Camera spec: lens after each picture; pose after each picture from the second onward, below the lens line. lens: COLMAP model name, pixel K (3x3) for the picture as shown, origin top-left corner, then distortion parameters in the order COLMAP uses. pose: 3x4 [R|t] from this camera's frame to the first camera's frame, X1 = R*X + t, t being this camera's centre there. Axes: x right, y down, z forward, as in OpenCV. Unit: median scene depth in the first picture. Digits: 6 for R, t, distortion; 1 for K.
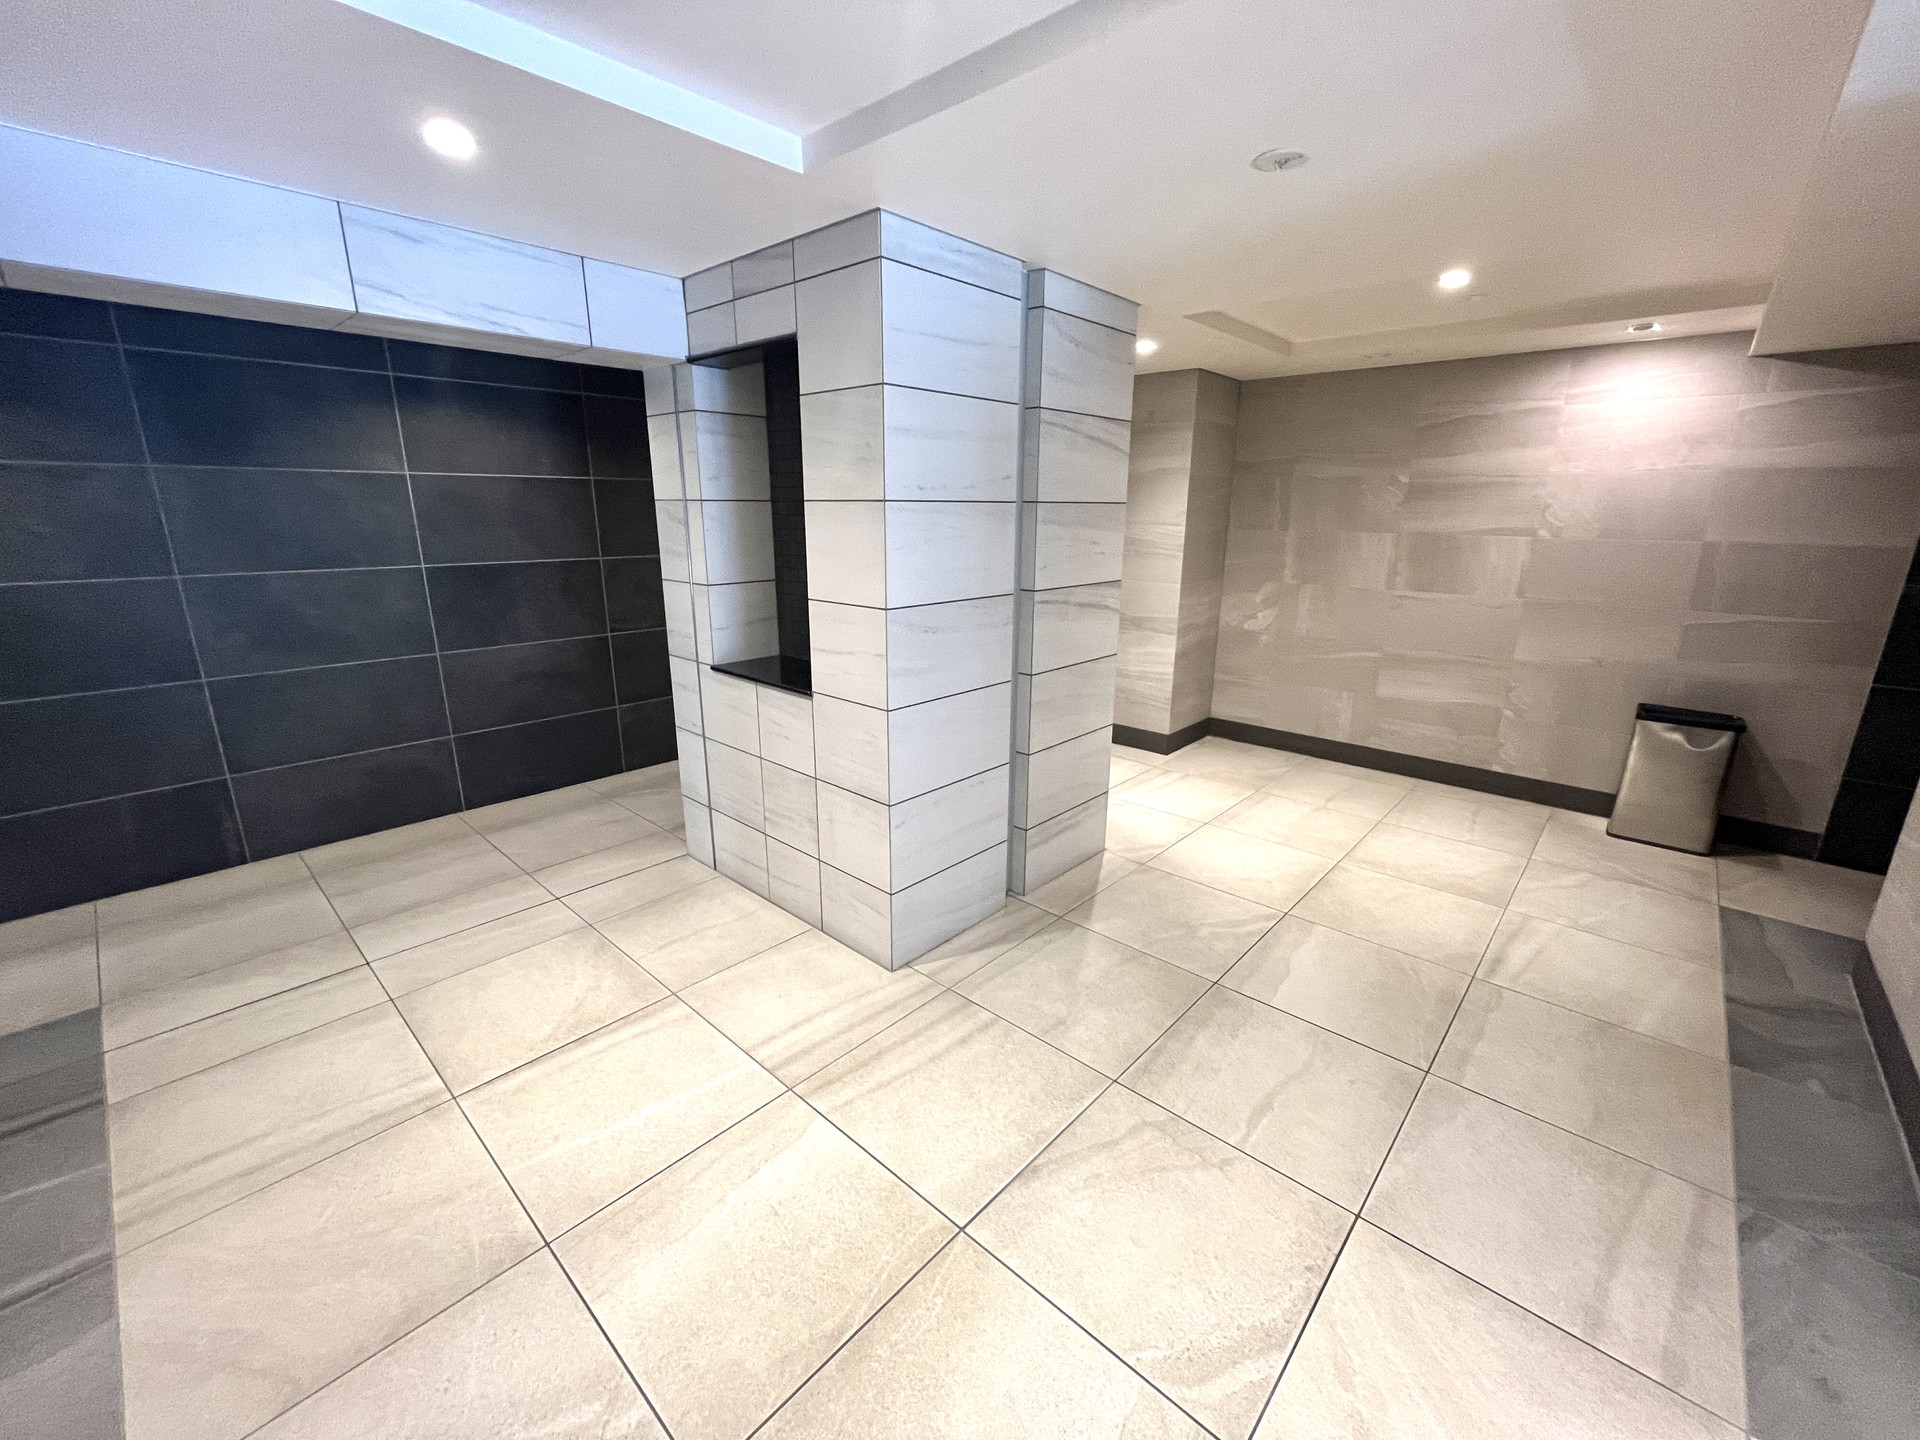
lens RADIAL K [[775.6, 0, 961.5], [0, 775.6, 720.1], [0, 0, 1]] dist [-0.001725, 0.000036]
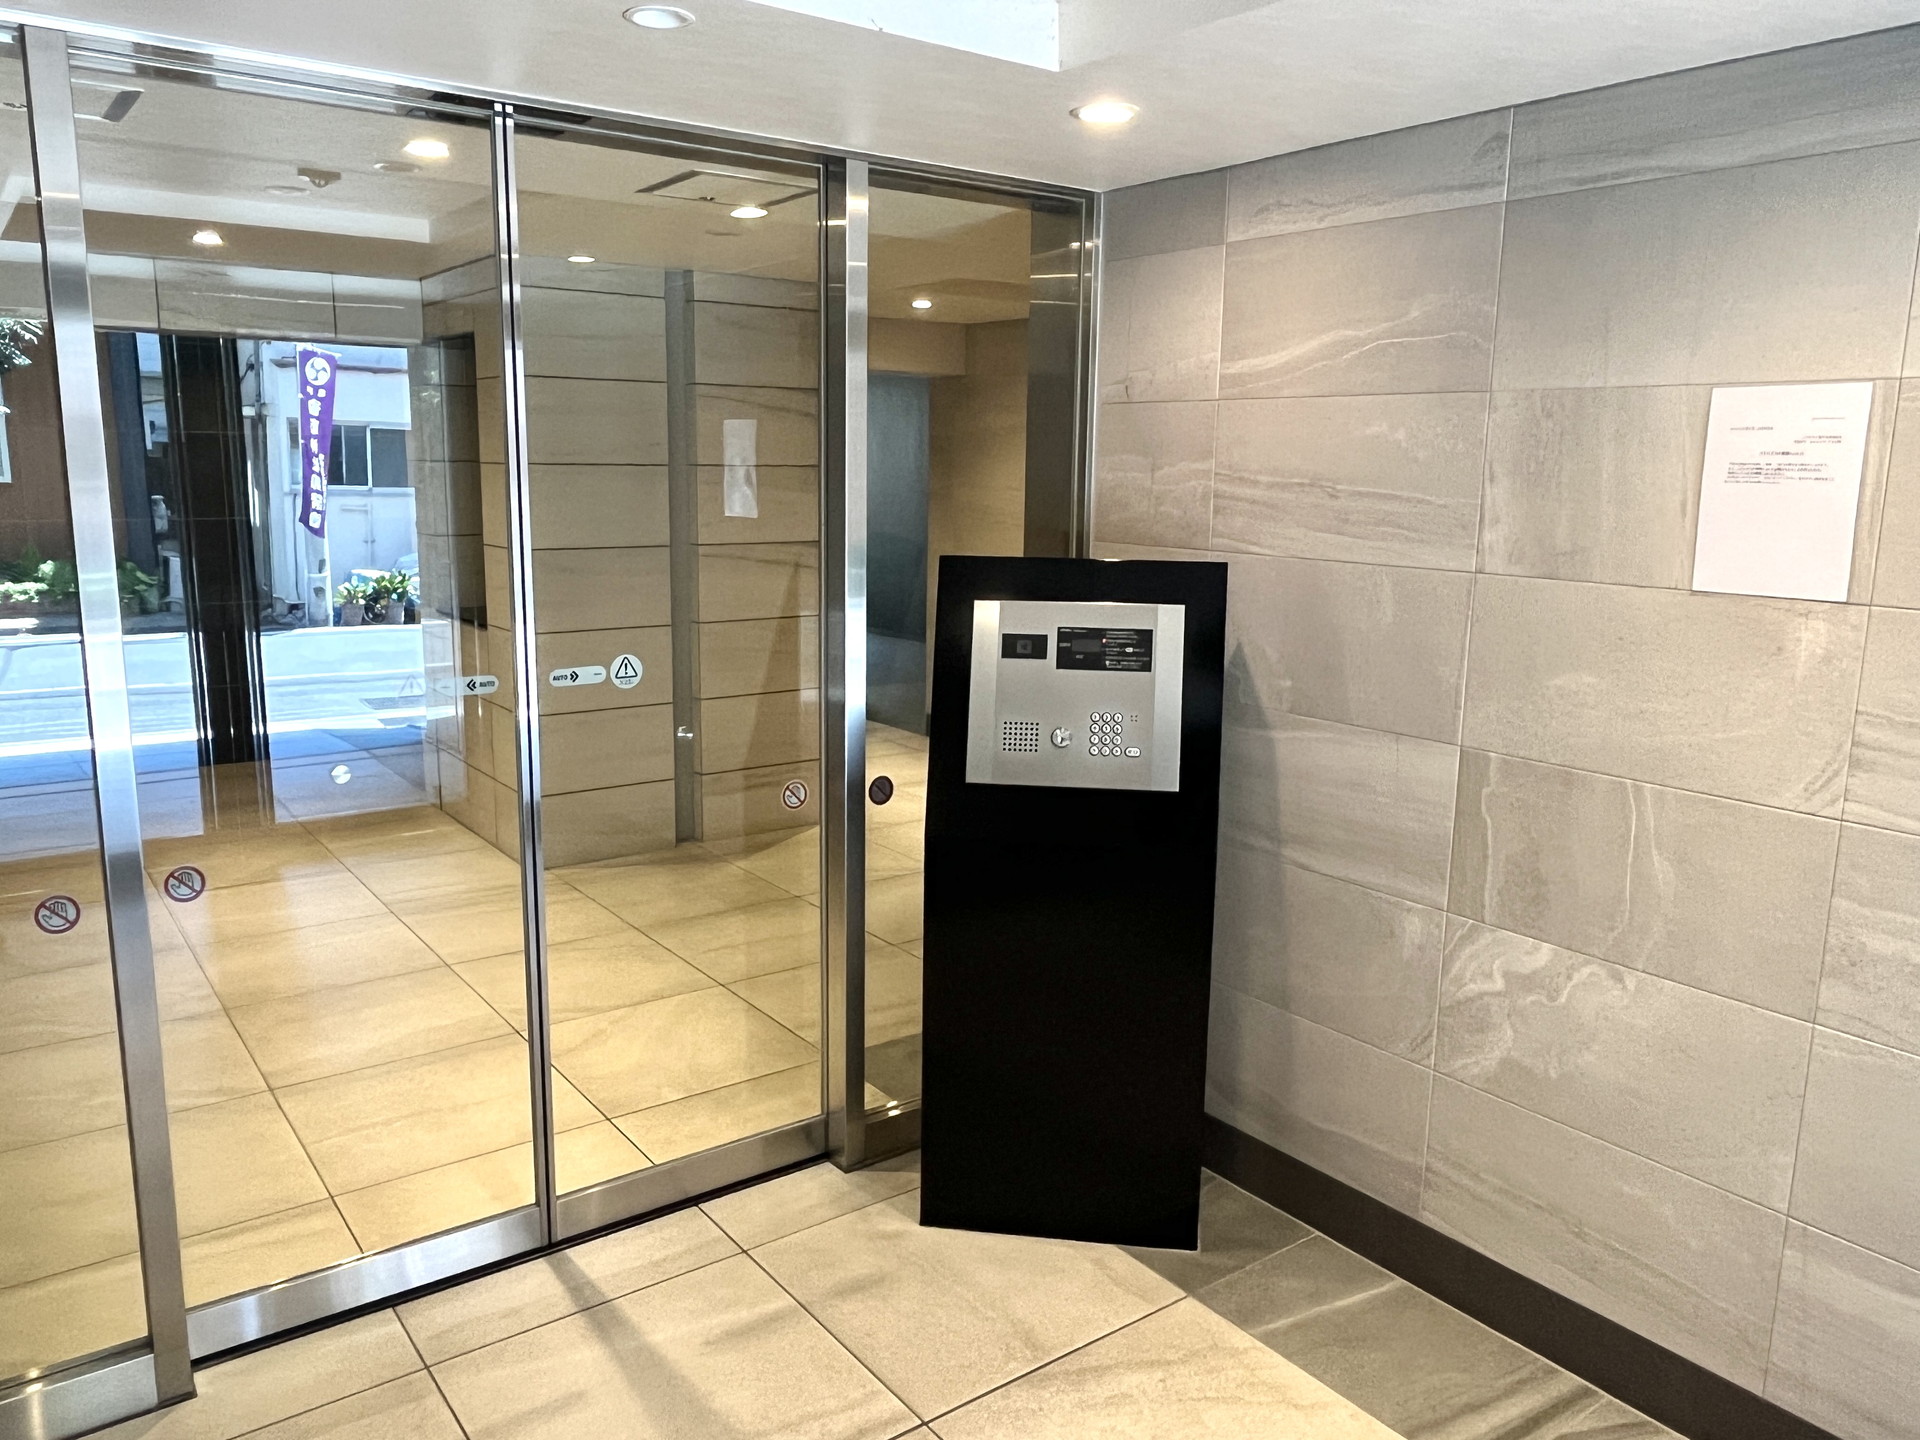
lens RADIAL K [[1381.8, 0, 954.6], [0, 1381.8, 721.4], [0, 0, 1]] dist [-0.012053, -0.006398]
pose [[0.981664, 0.042512, -0.185818, 0.881380], [-0.057720, 0.995343, -0.077211, 0.226183], [0.181670, 0.086520, 0.979546, -0.874469]]
